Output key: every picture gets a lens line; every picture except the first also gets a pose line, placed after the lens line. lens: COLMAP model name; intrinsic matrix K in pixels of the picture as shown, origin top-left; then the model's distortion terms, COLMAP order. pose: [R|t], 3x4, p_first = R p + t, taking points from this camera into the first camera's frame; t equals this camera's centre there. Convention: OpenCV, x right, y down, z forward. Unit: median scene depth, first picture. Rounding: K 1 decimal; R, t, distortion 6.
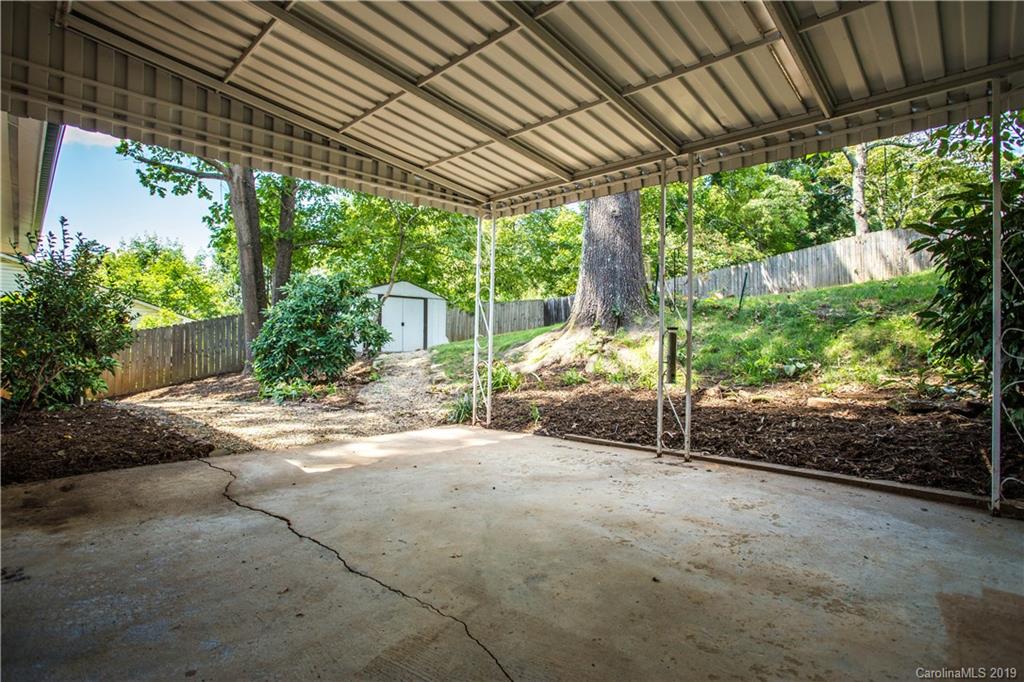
lens RADIAL K [[512.1, 0, 495.9], [0, 512.1, 339.7], [0, 0, 1]] dist [-0.033396, -0.000010]
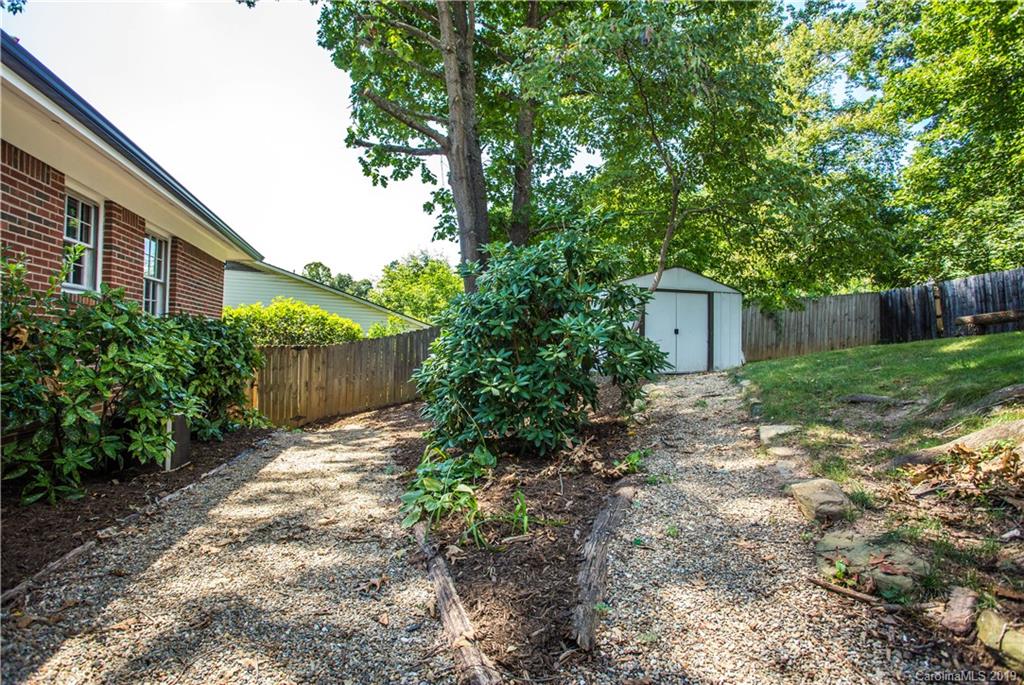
lens RADIAL K [[512.1, 0, 495.9], [0, 512.1, 341.2], [0, 0, 1]] dist [-0.033396, -0.000010]
pose [[0.881141, 0.003941, -0.472838, -0.077462], [-0.006641, 0.999970, -0.004042, -0.014509], [0.472807, 0.006702, 0.881140, 0.317005]]
